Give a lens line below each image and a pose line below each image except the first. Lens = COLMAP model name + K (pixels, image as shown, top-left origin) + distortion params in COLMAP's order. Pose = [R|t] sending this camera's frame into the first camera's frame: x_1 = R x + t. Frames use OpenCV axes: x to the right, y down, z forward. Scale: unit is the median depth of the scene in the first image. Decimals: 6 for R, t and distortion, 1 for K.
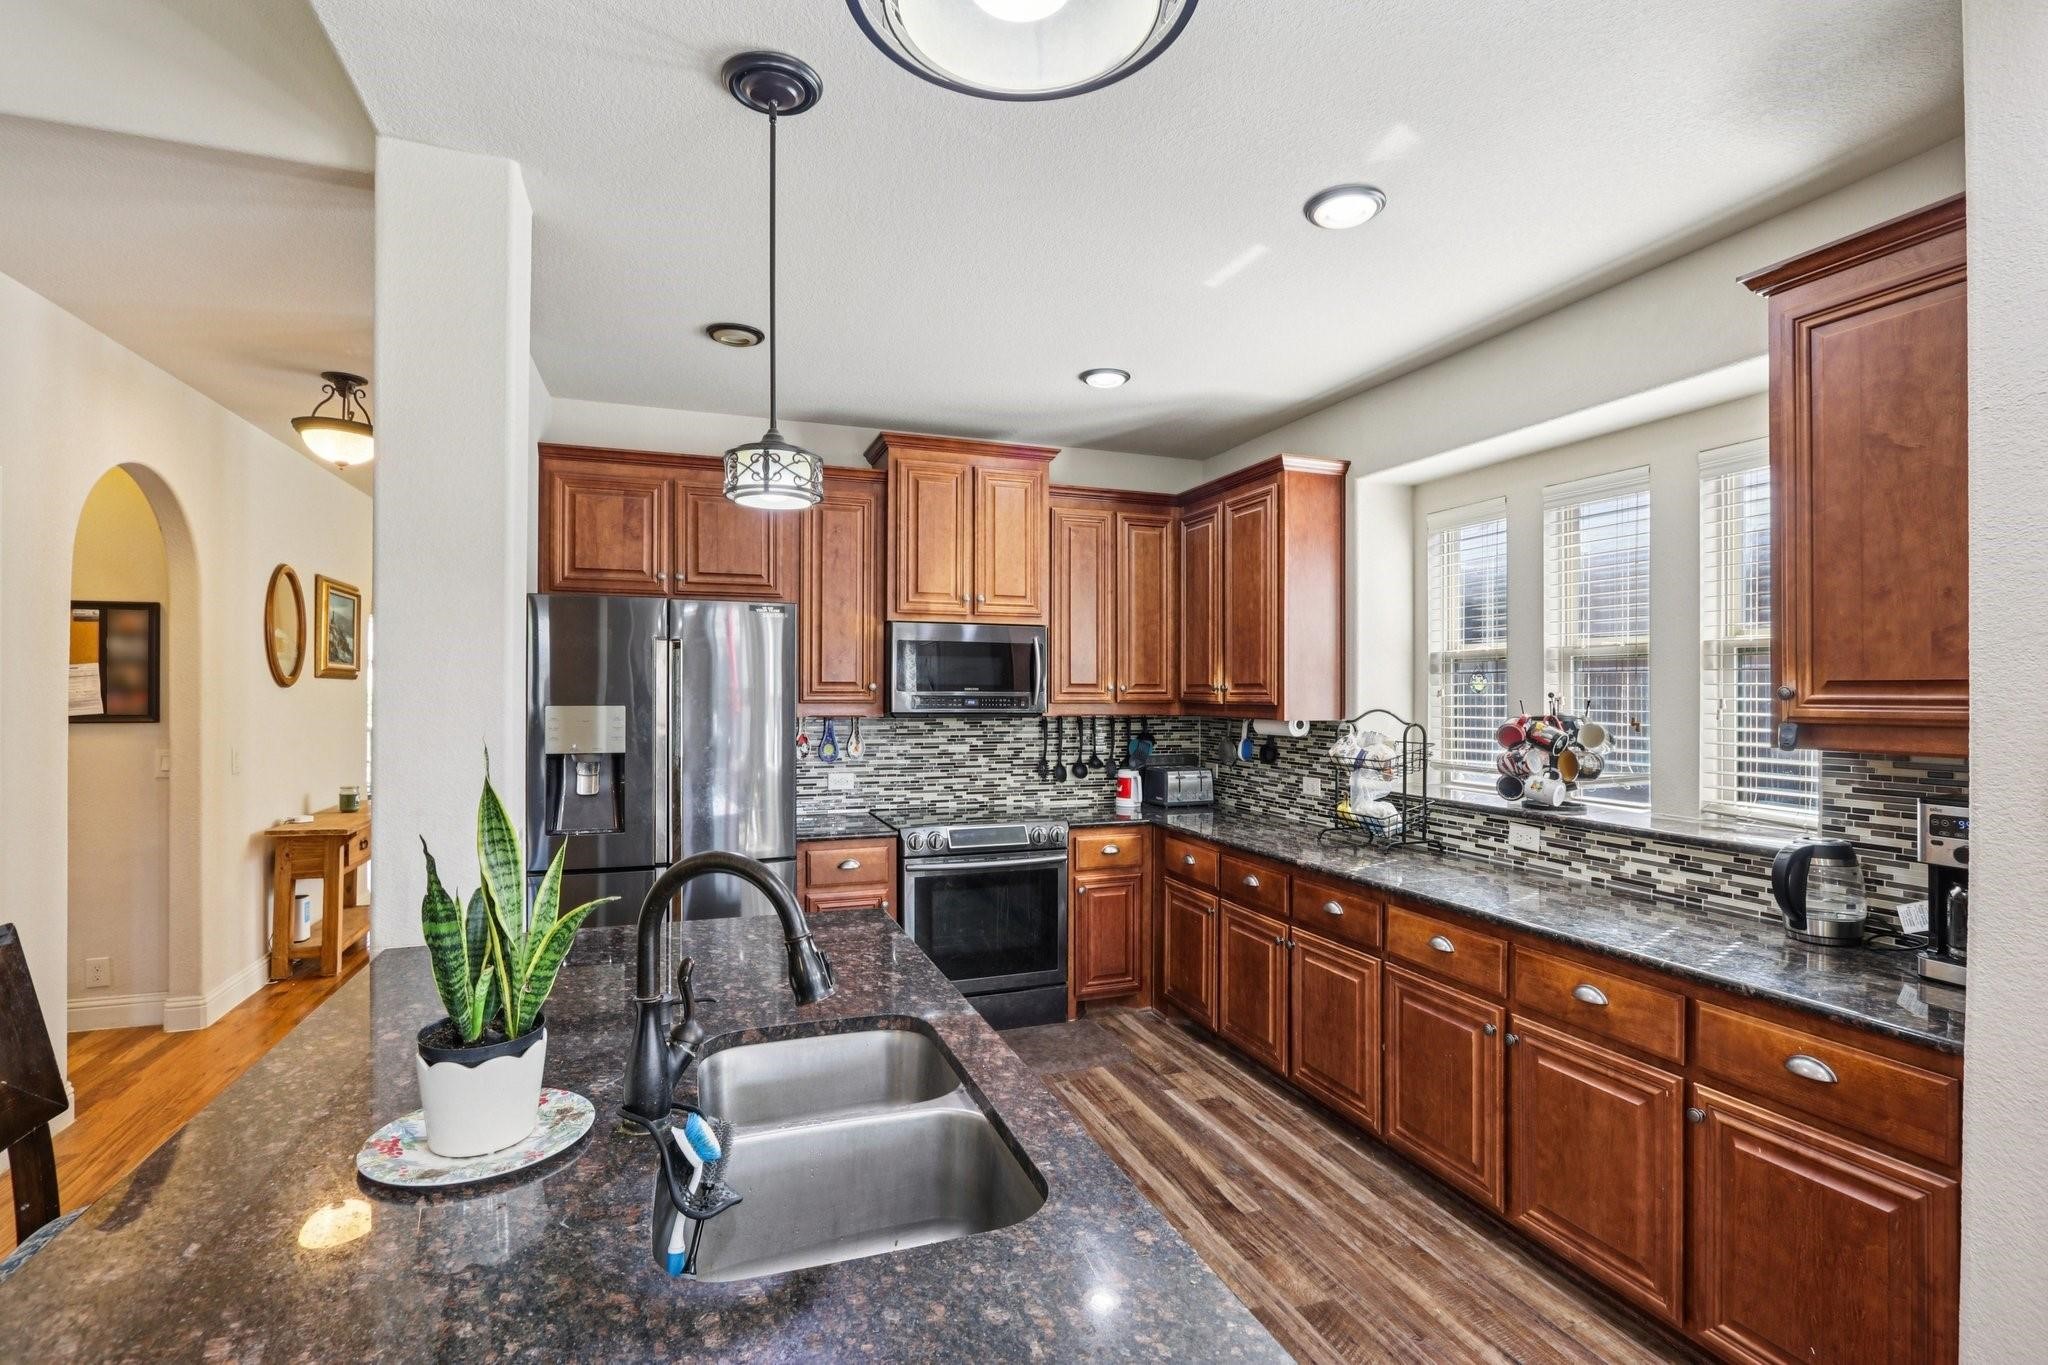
lens RADIAL K [[946.7, 0, 1010.9], [0, 946.7, 677.7], [0, 0, 1]] dist [-0.008059, 0.000461]
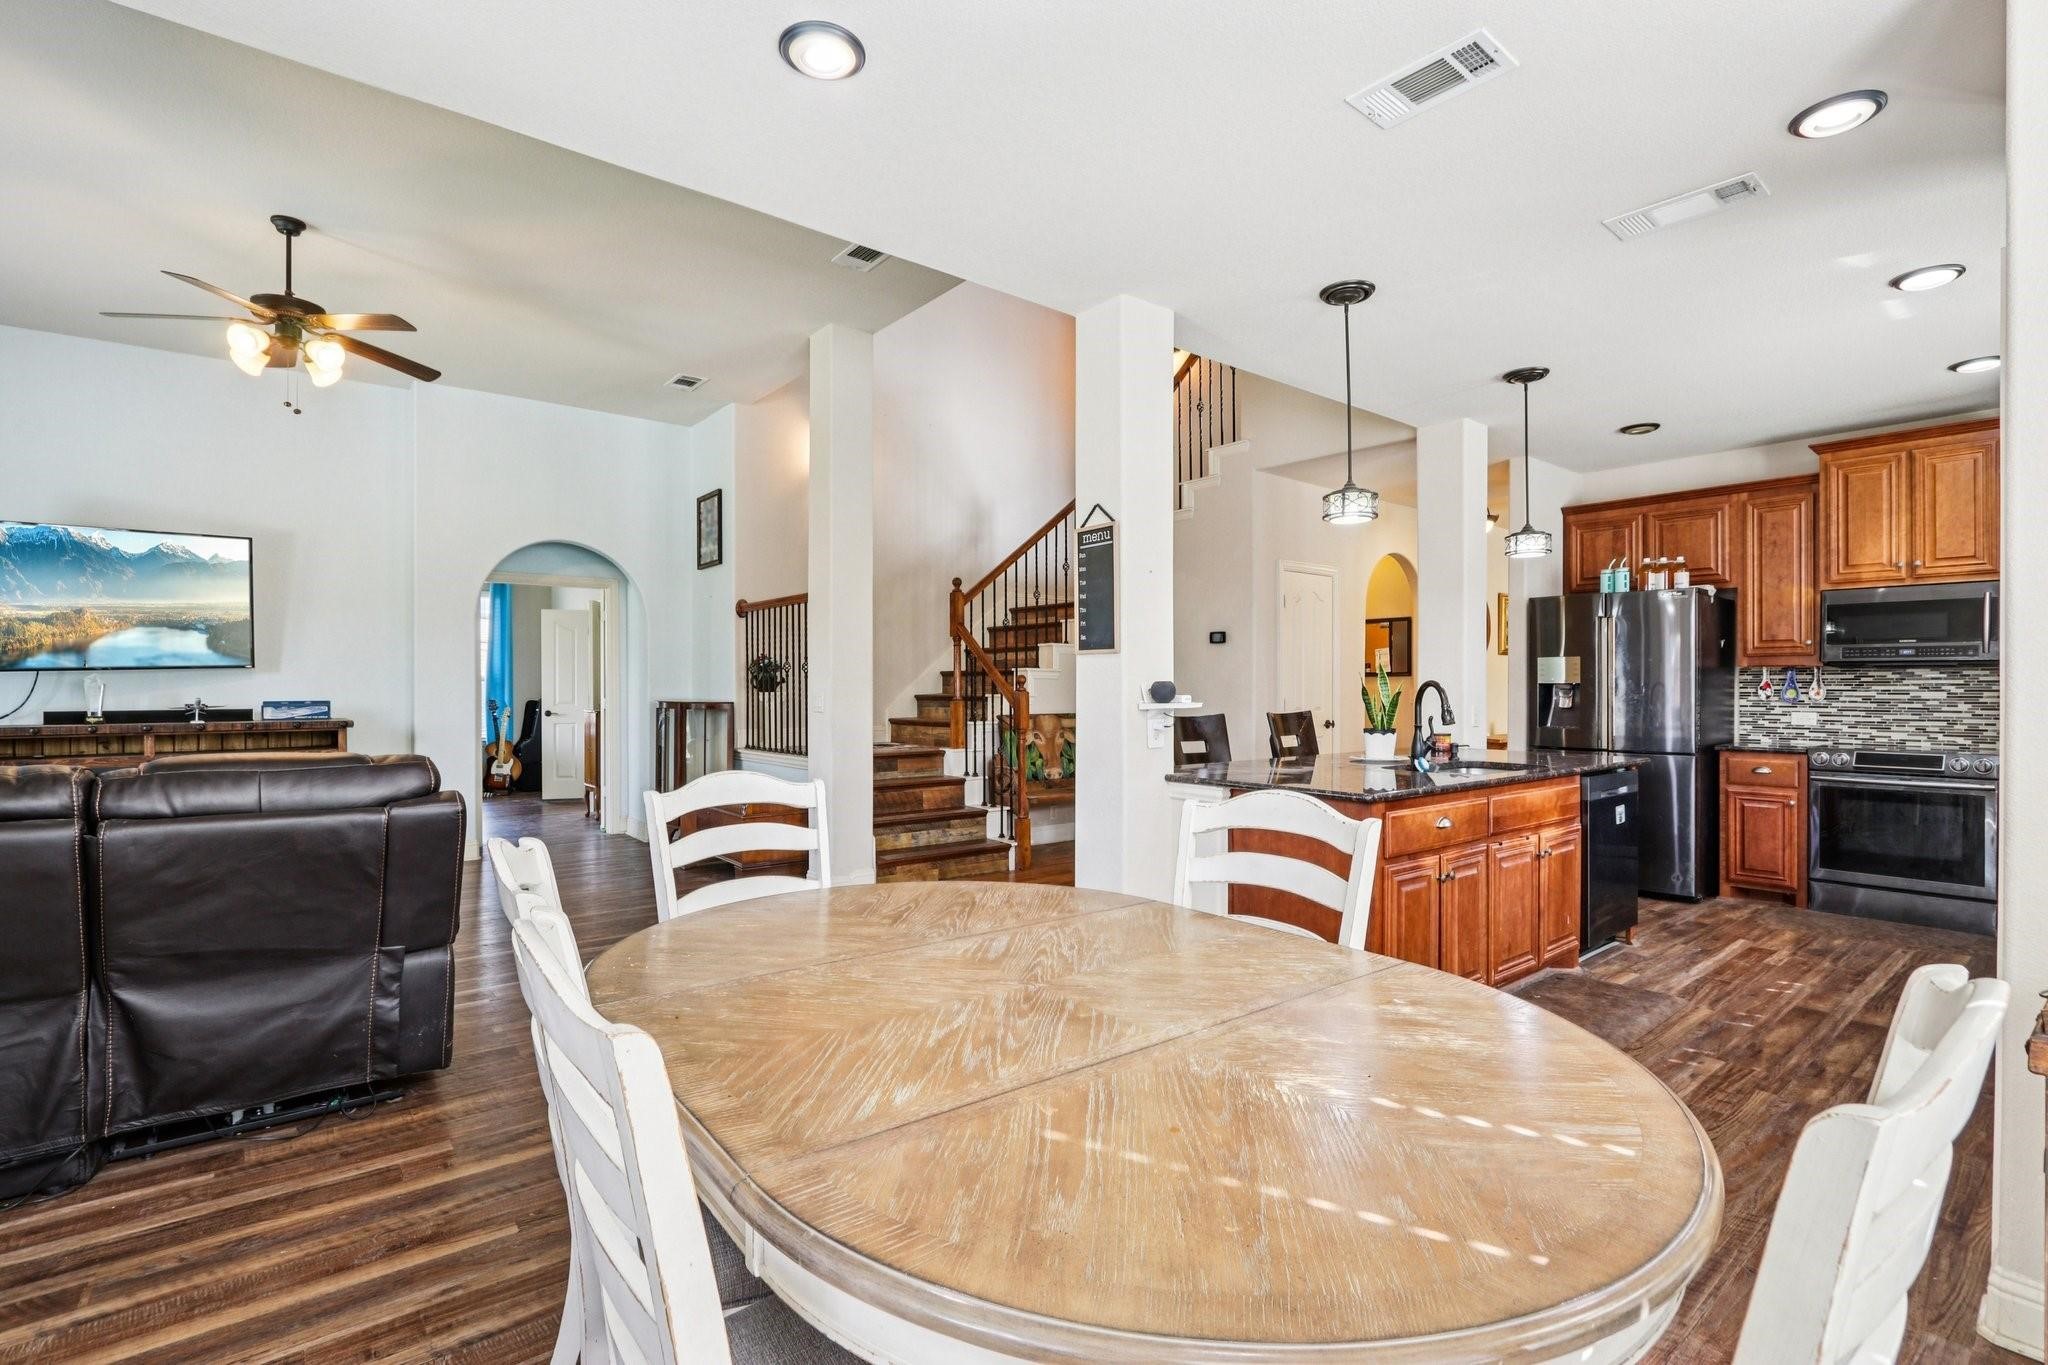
lens RADIAL K [[946.7, 0, 1068.4], [0, 946.7, 680.8], [0, 0, 1]] dist [-0.008059, 0.000461]
pose [[0.359047, -0.008371, -0.933282, 0.683746], [0.013530, 0.999901, -0.003763, 0.052437], [0.933221, -0.011276, 0.359125, -0.400943]]
